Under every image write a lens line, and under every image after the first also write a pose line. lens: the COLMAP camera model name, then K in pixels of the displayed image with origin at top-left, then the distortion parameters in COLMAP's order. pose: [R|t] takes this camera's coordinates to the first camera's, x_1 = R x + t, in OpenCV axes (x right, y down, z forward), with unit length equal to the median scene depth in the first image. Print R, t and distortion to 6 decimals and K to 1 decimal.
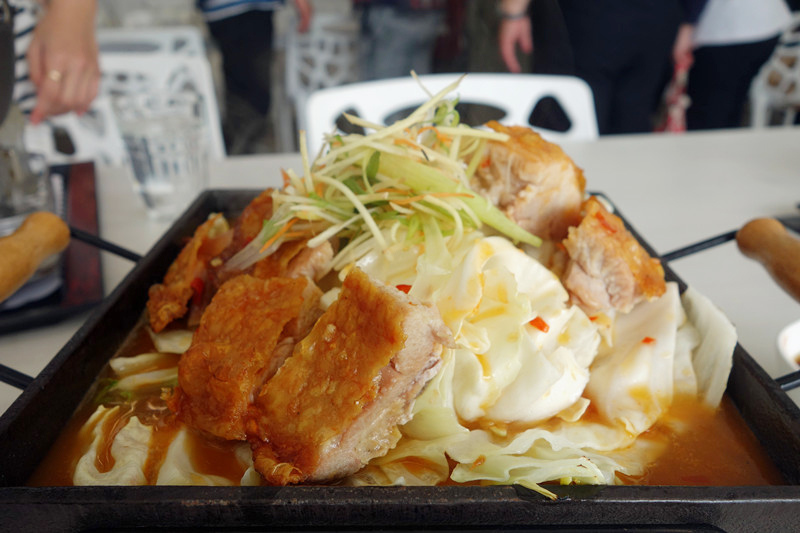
lens RADIAL K [[615.9, 0, 377.4], [0, 615.9, 266.3], [0, 0, 1]] dist [-0.000538, 0.004252]
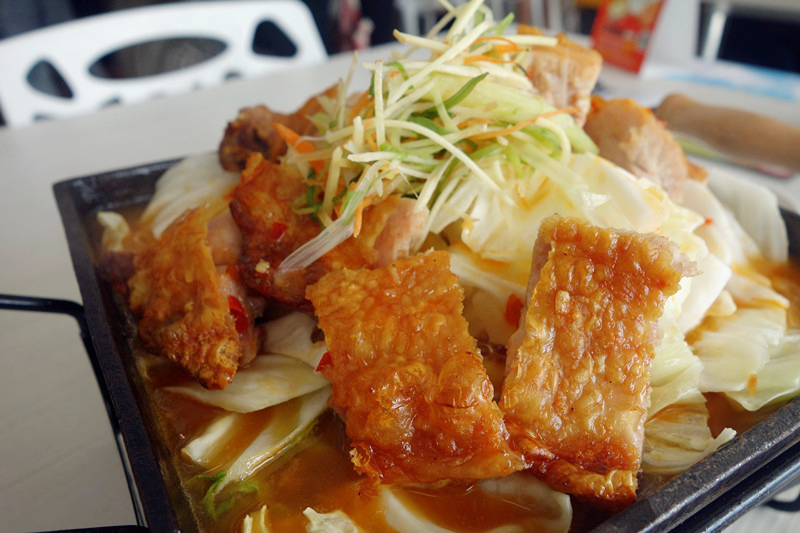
lens RADIAL K [[615.9, 0, 377.4], [0, 615.9, 266.3], [0, 0, 1]] dist [-0.000538, 0.004252]
pose [[0.842119, -0.276411, 0.463069, -0.524256], [0.229396, 0.960704, 0.156284, -0.096572], [-0.488071, -0.025383, 0.872435, 0.342588]]
